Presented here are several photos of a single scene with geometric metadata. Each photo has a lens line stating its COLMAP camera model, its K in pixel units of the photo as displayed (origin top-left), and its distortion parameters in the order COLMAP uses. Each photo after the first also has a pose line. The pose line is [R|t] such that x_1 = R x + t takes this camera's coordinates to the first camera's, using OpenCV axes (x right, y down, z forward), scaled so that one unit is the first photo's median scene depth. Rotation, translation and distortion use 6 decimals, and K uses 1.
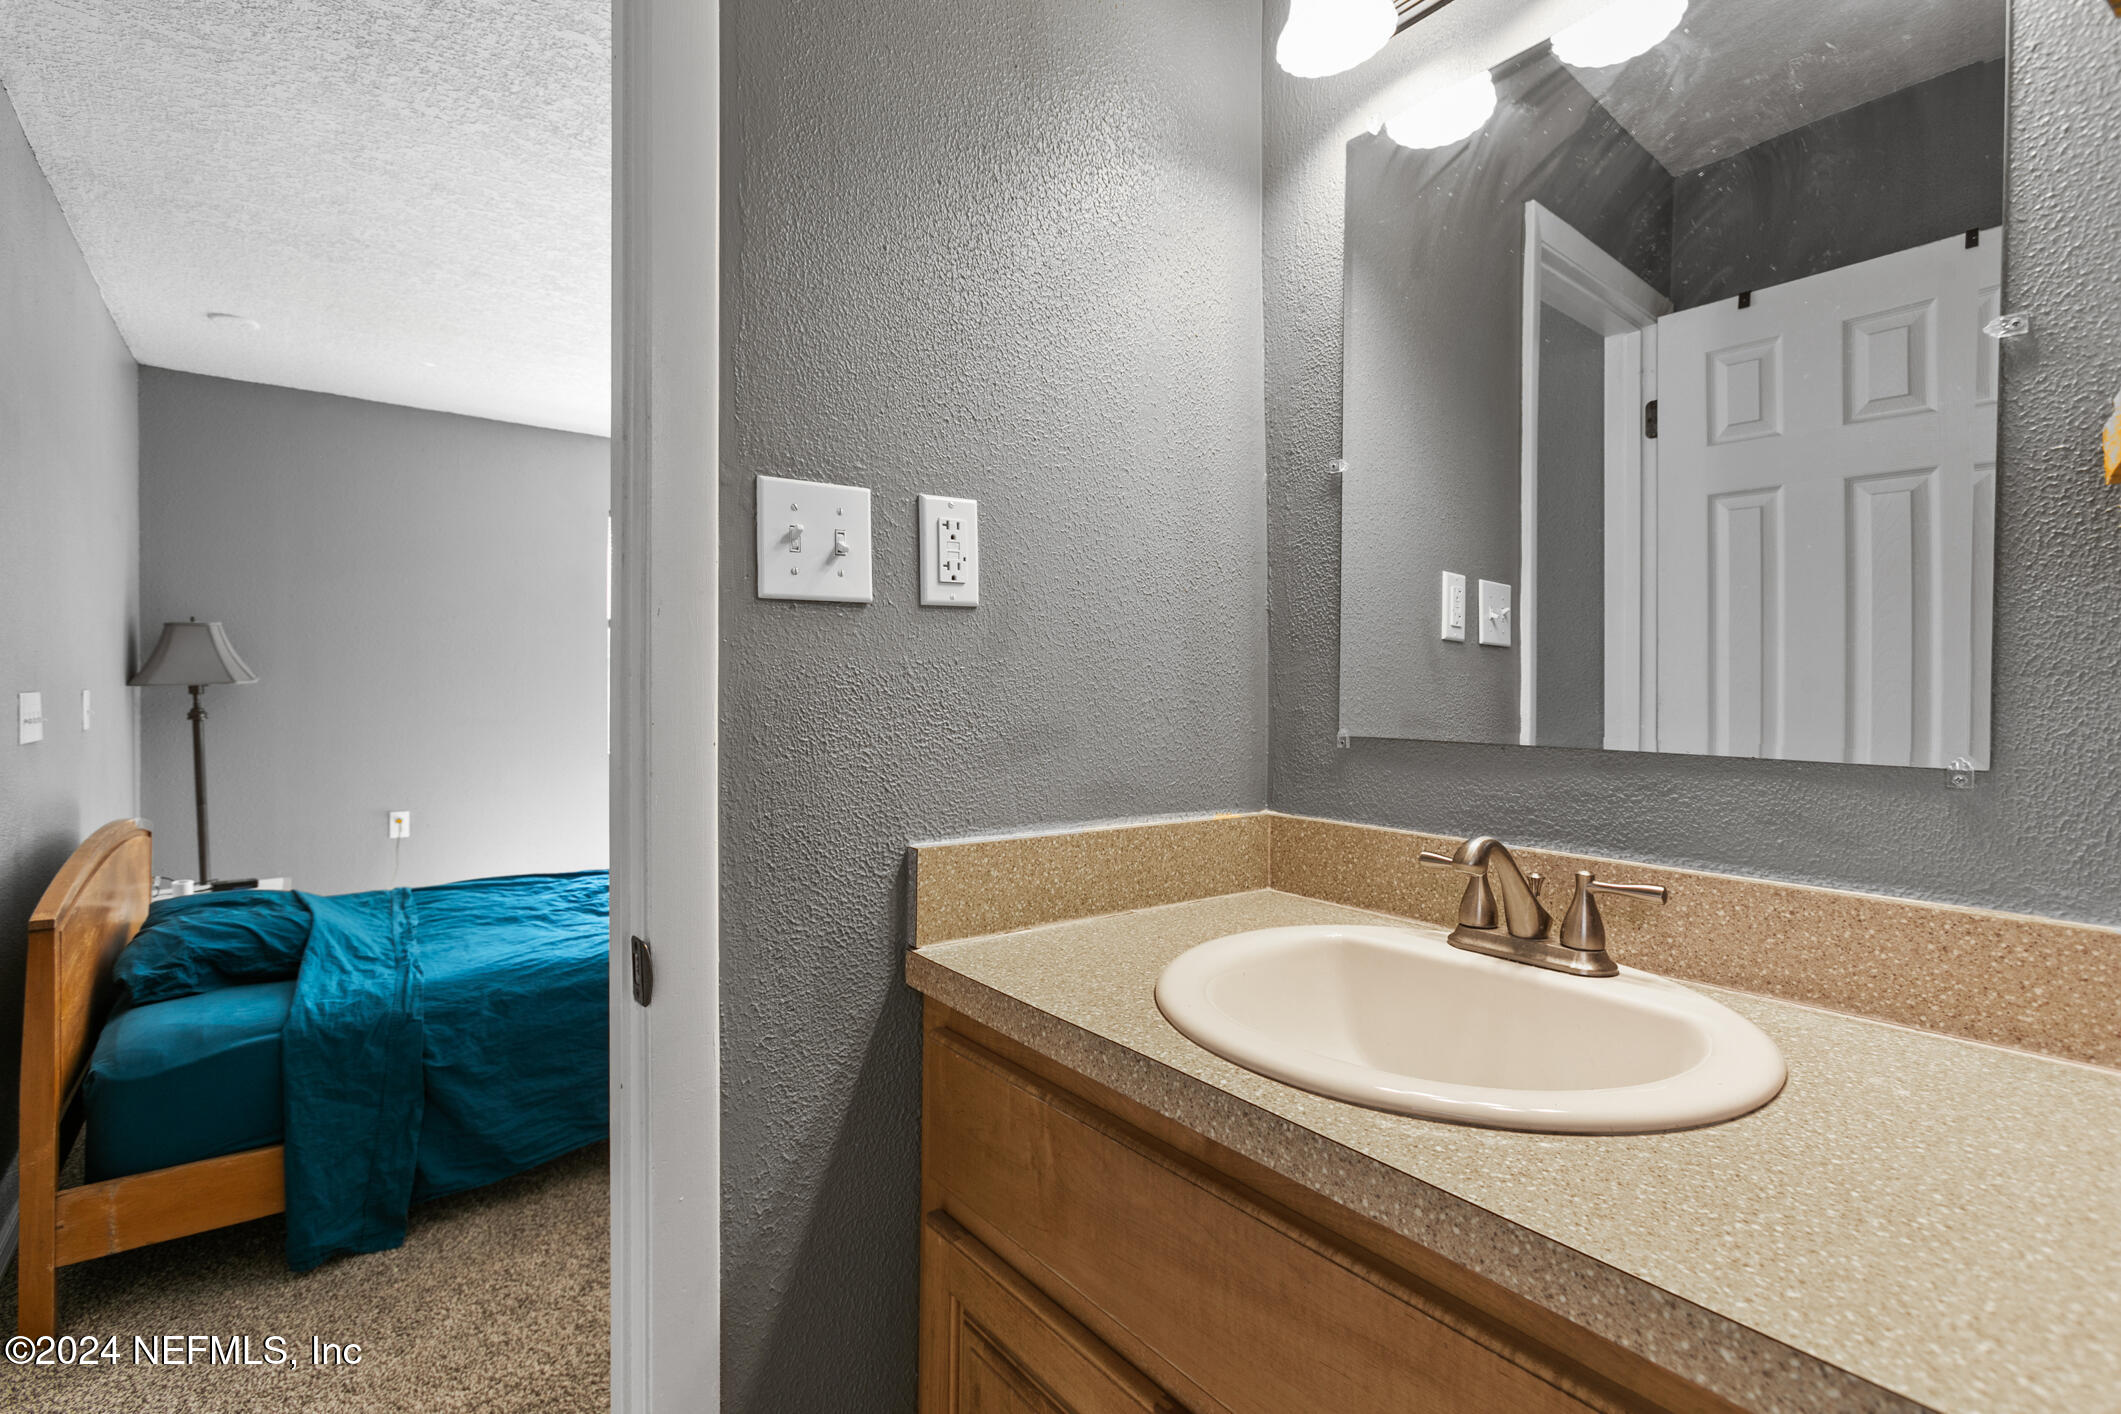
lens RADIAL K [[942.6, 0, 1046.1], [0, 942.6, 710.6], [0, 0, 1]] dist [-0.017016, 0.004546]
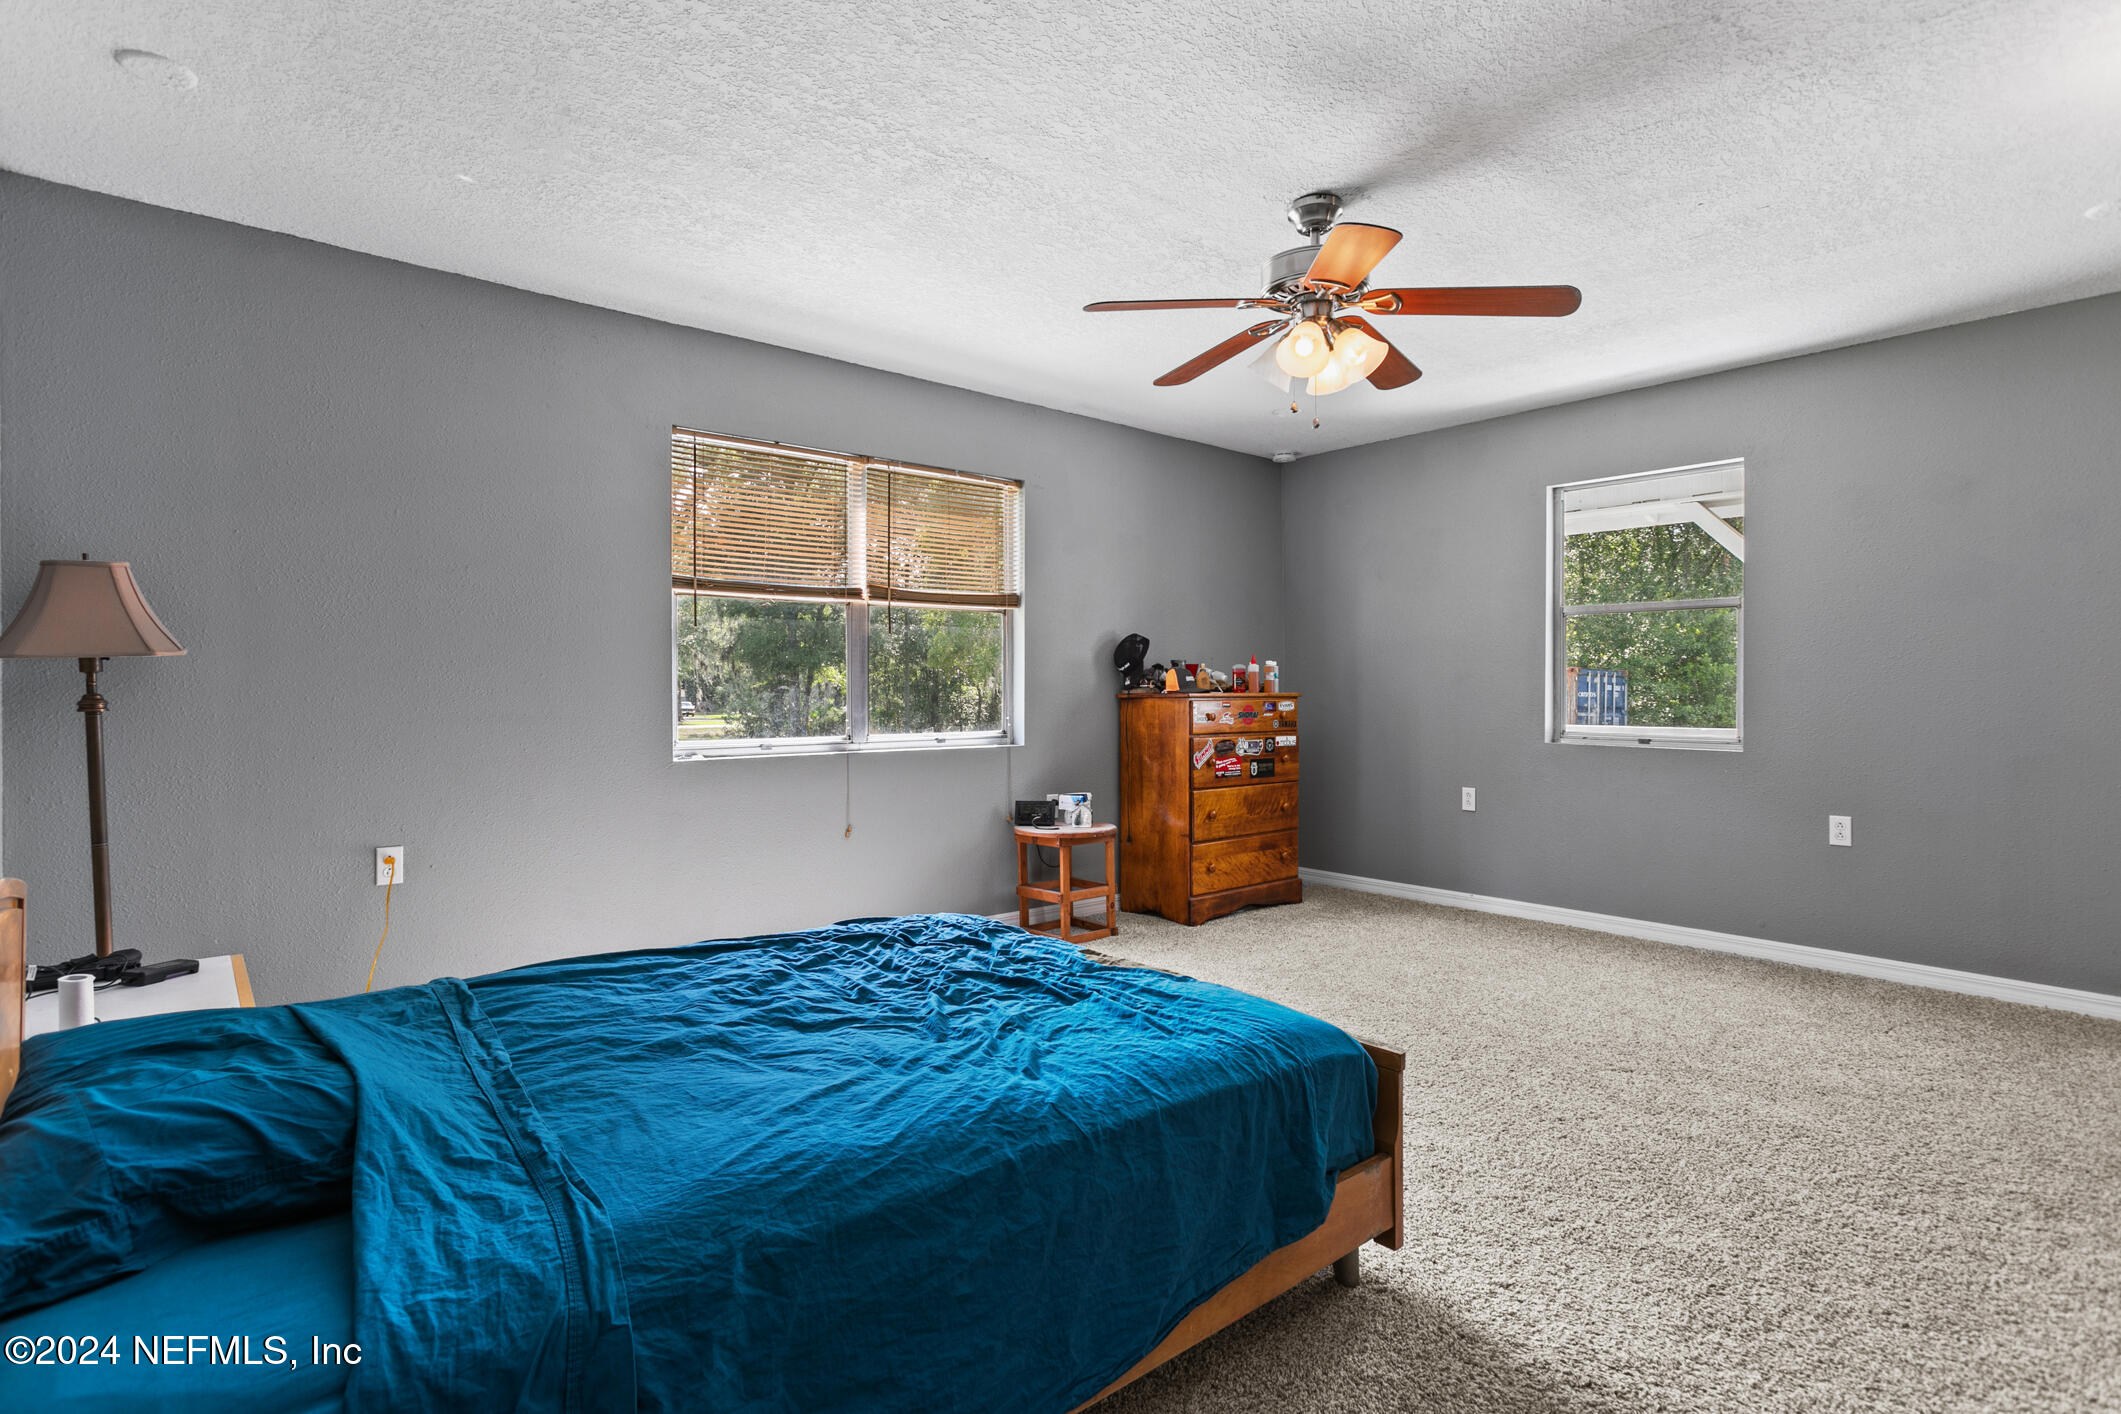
lens RADIAL K [[1048.6, 0, 1060.4], [0, 1048.6, 712.2], [0, 0, 1]] dist [-0.001649, -0.001714]
pose [[0.999781, -0.004041, 0.020546, -0.434095], [0.004104, 0.999987, -0.003010, 0.026755], [-0.020534, 0.003094, 0.999784, 0.444657]]
